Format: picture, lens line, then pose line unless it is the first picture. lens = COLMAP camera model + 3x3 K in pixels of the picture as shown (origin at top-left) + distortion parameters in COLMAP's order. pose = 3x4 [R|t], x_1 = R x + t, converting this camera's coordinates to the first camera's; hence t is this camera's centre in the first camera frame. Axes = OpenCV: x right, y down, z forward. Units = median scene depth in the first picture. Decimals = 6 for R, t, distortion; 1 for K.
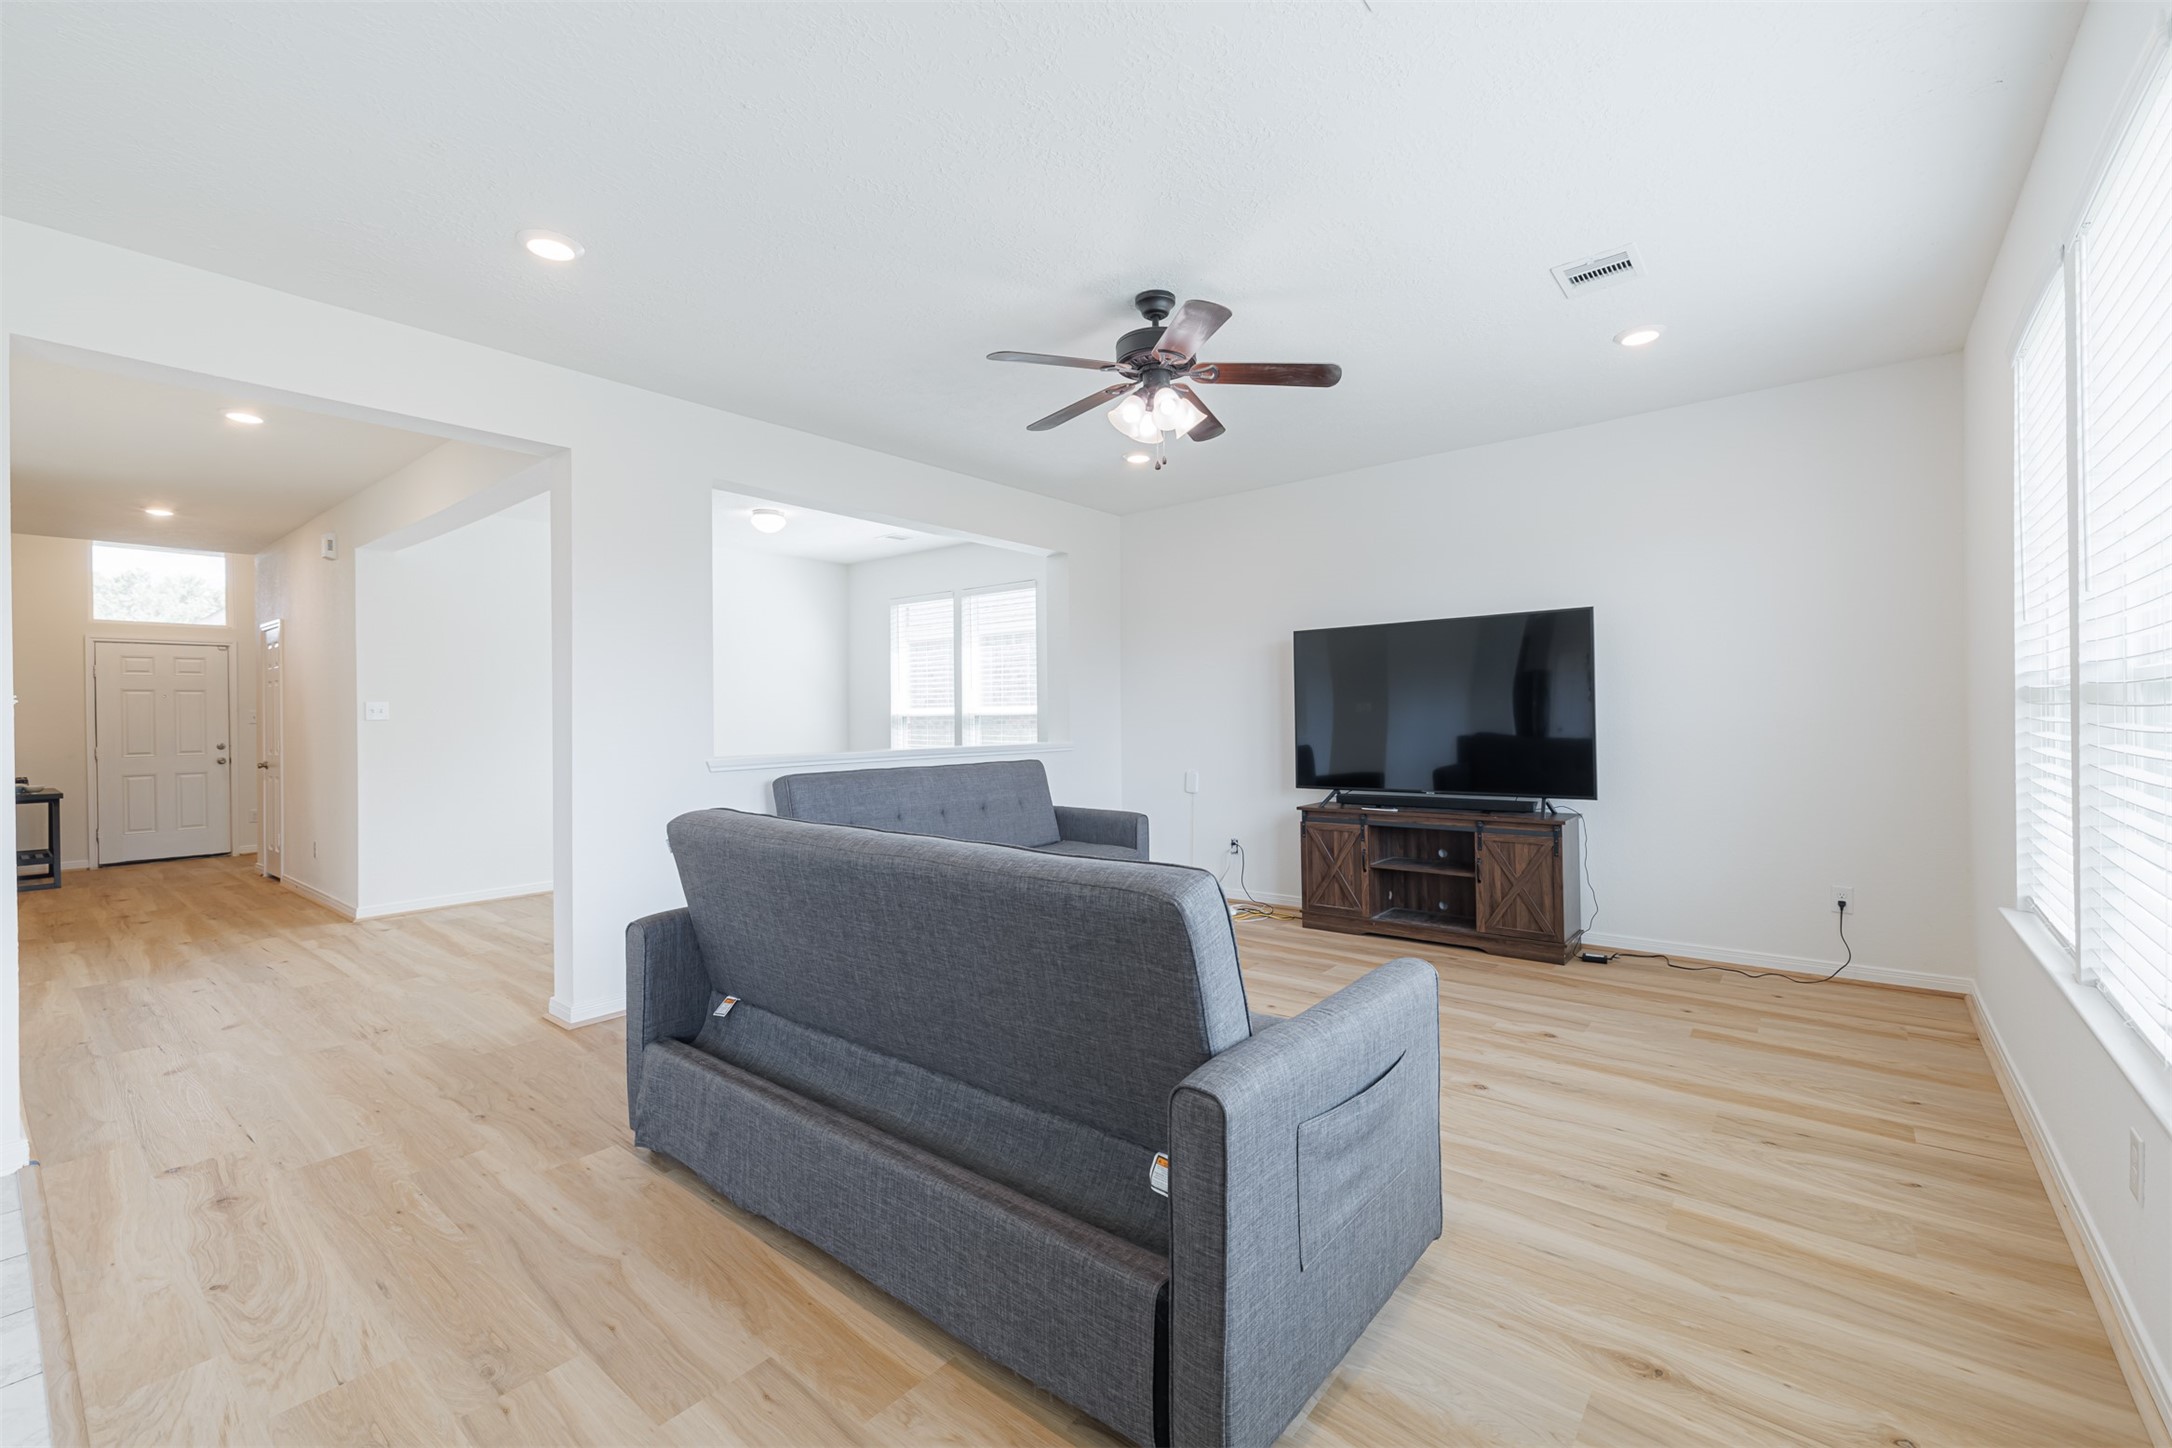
lens RADIAL K [[913.5, 0, 1080.6], [0, 913.5, 715.5], [0, 0, 1]] dist [0.010128, -0.001810]
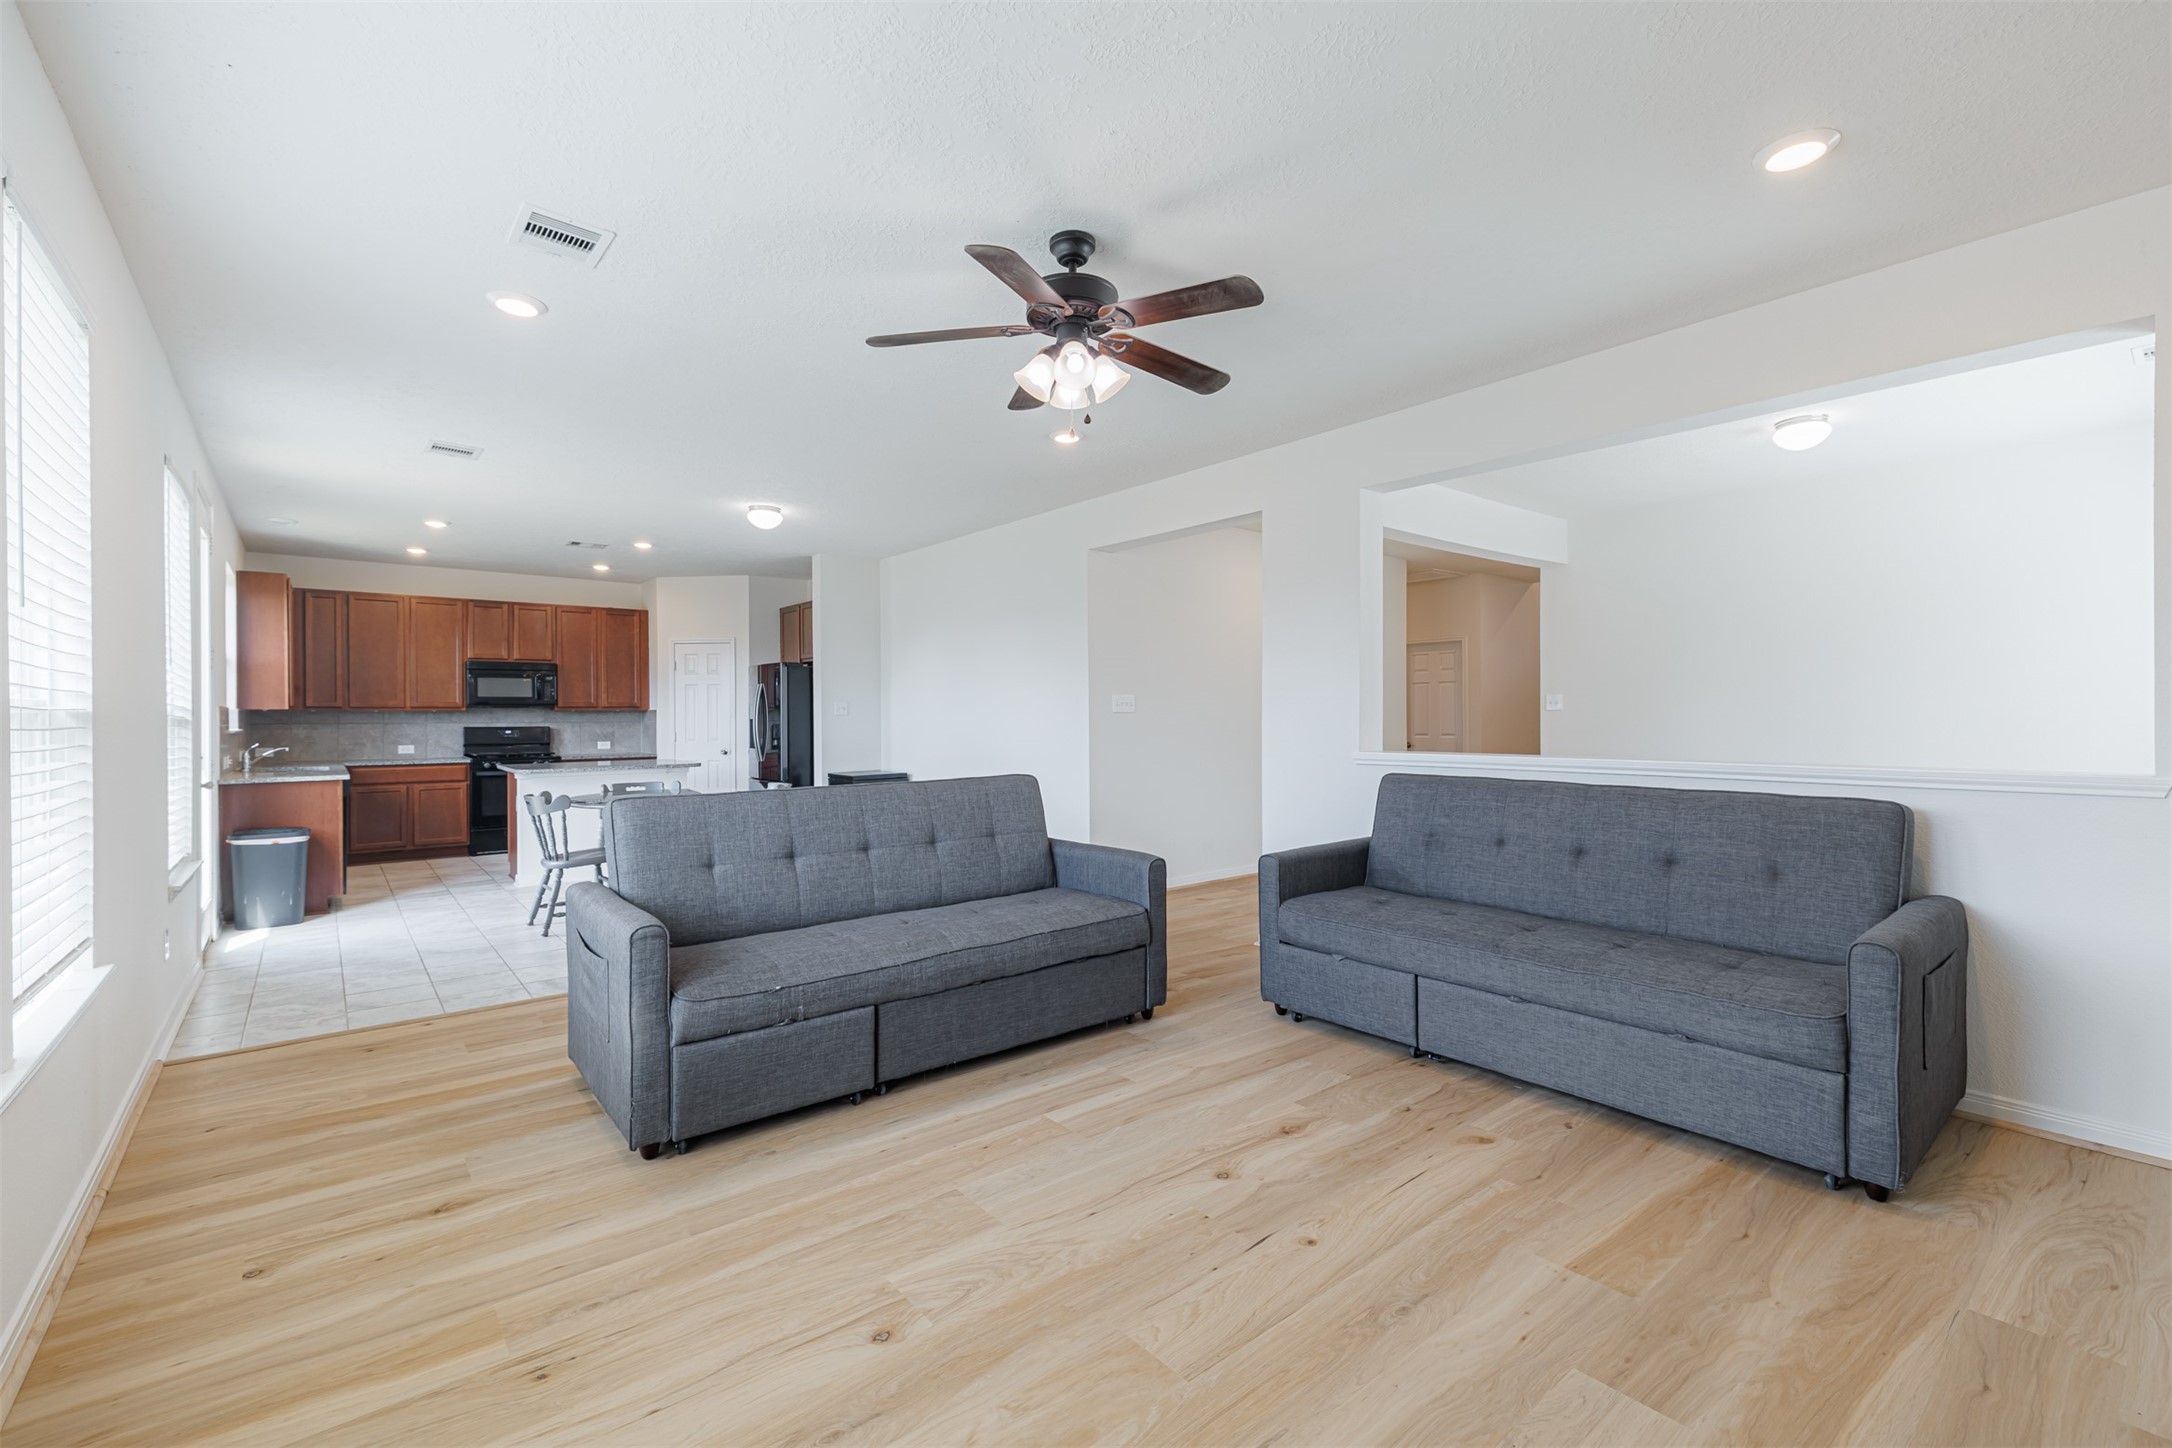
lens RADIAL K [[913.5, 0, 1076.0], [0, 913.5, 714.3], [0, 0, 1]] dist [0.010128, -0.001810]
pose [[-0.192475, 0.010980, -0.981240, 1.186600], [0.009961, 0.999908, 0.009235, -0.017609], [0.981251, -0.007997, -0.192567, 1.468660]]
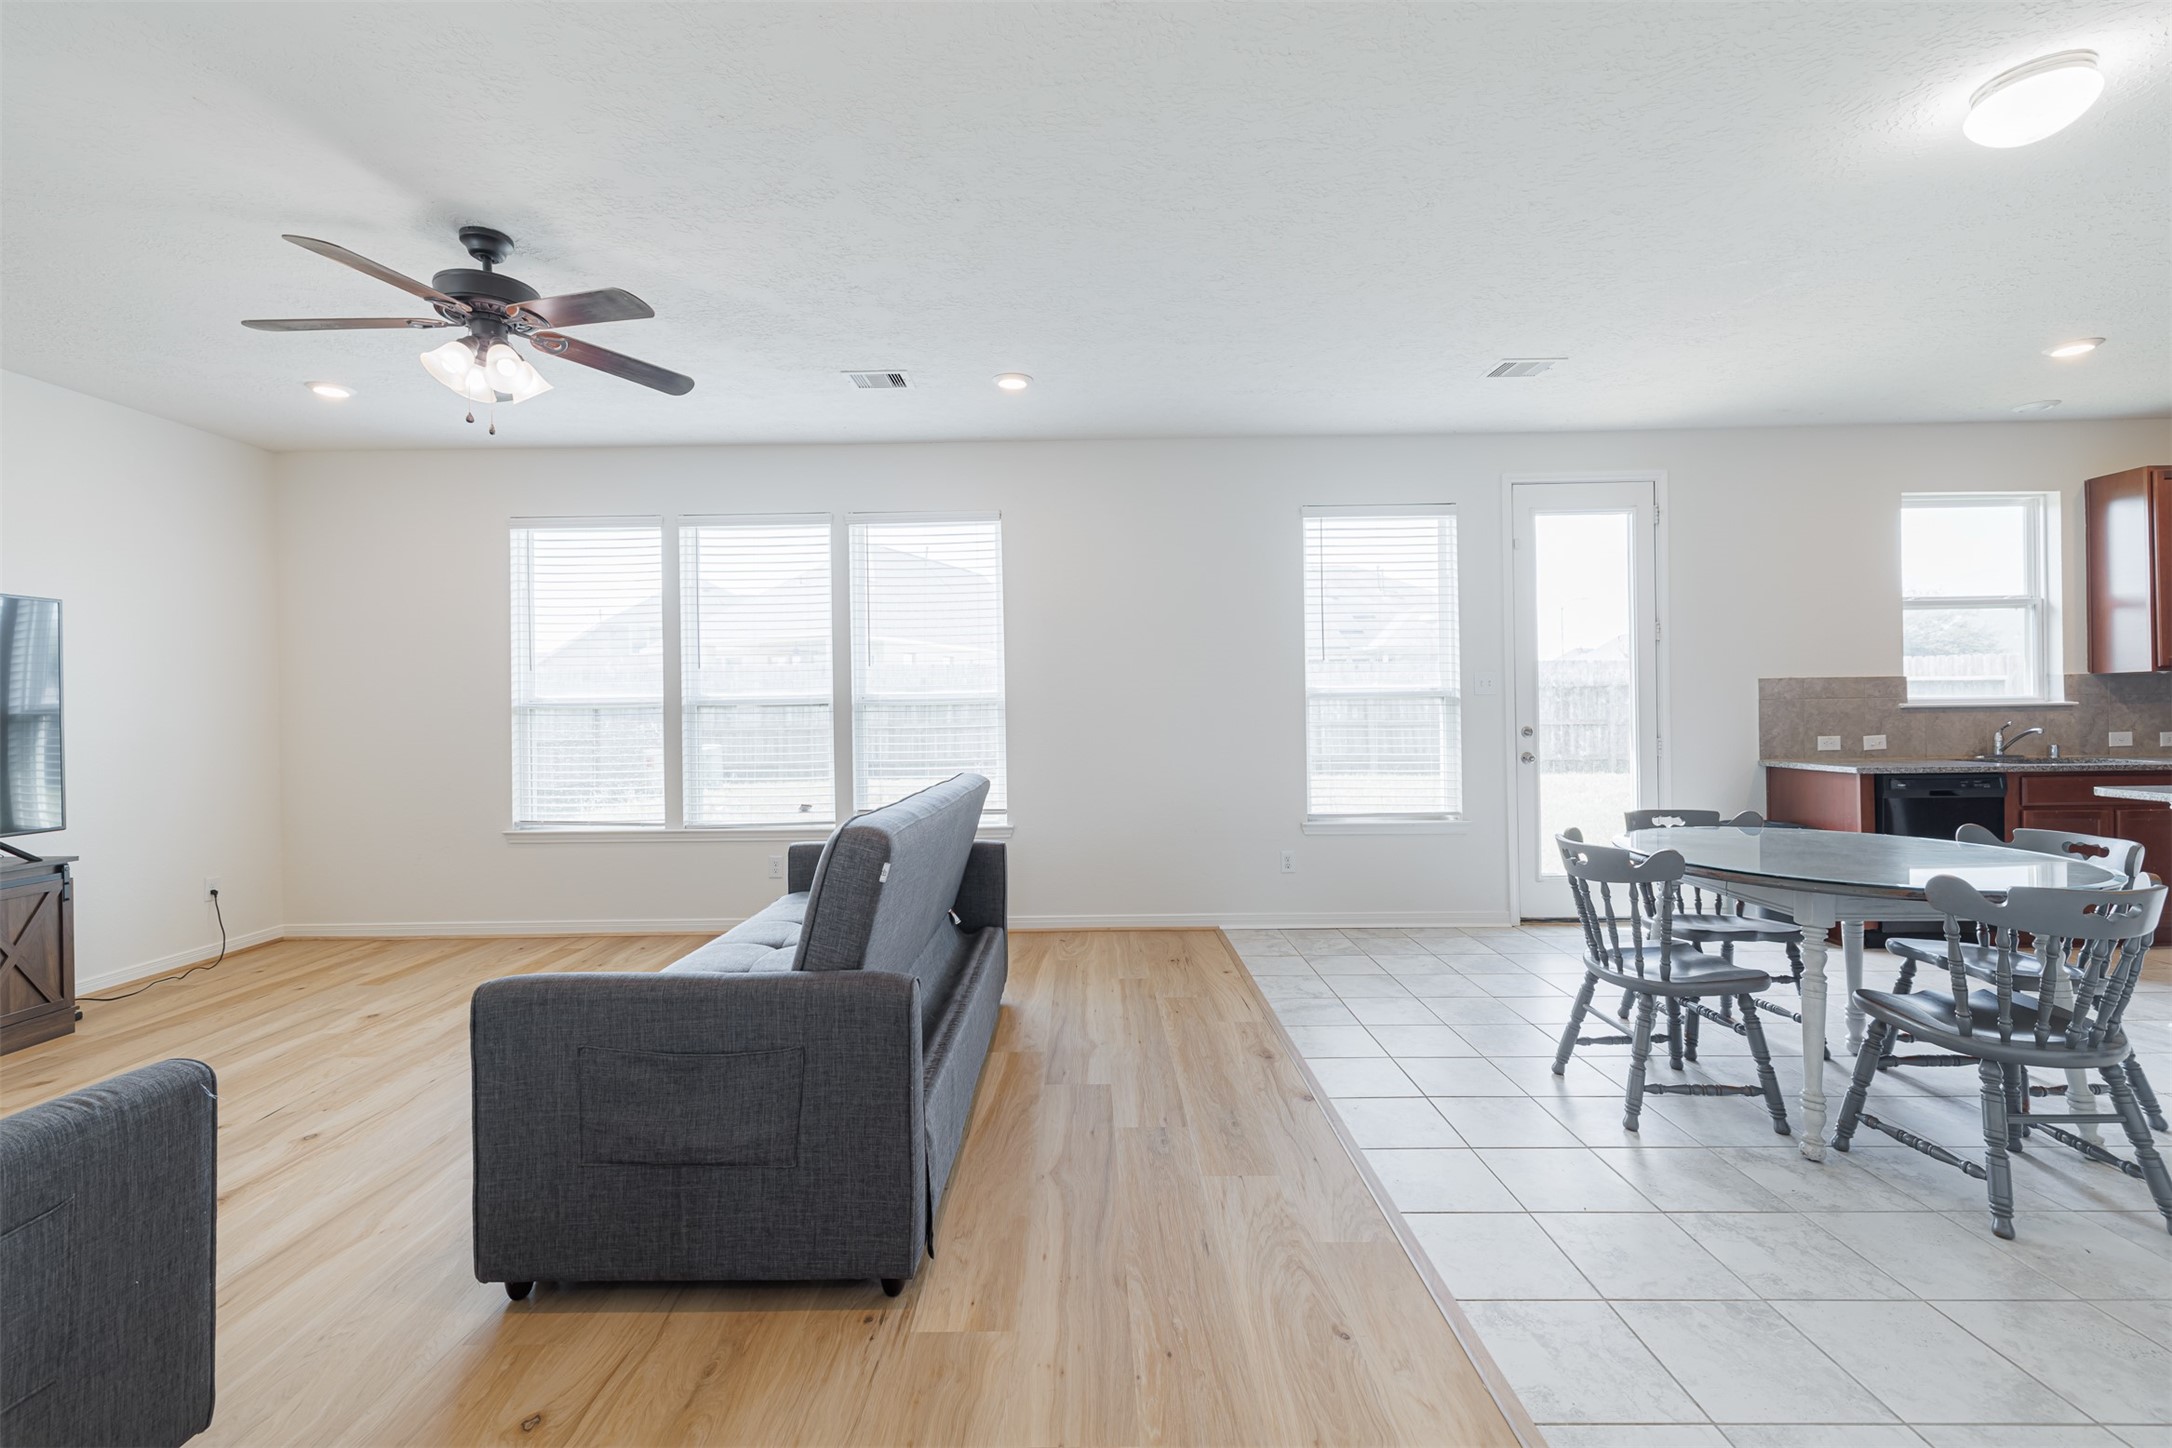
lens RADIAL K [[913.5, 0, 1068.9], [0, 913.5, 709.8], [0, 0, 1]] dist [0.010128, -0.001810]
pose [[-0.627400, 0.022157, 0.778382, -1.192818], [0.021537, 0.999706, -0.011097, 0.019651], [-0.778399, 0.009802, -0.627693, 1.420571]]
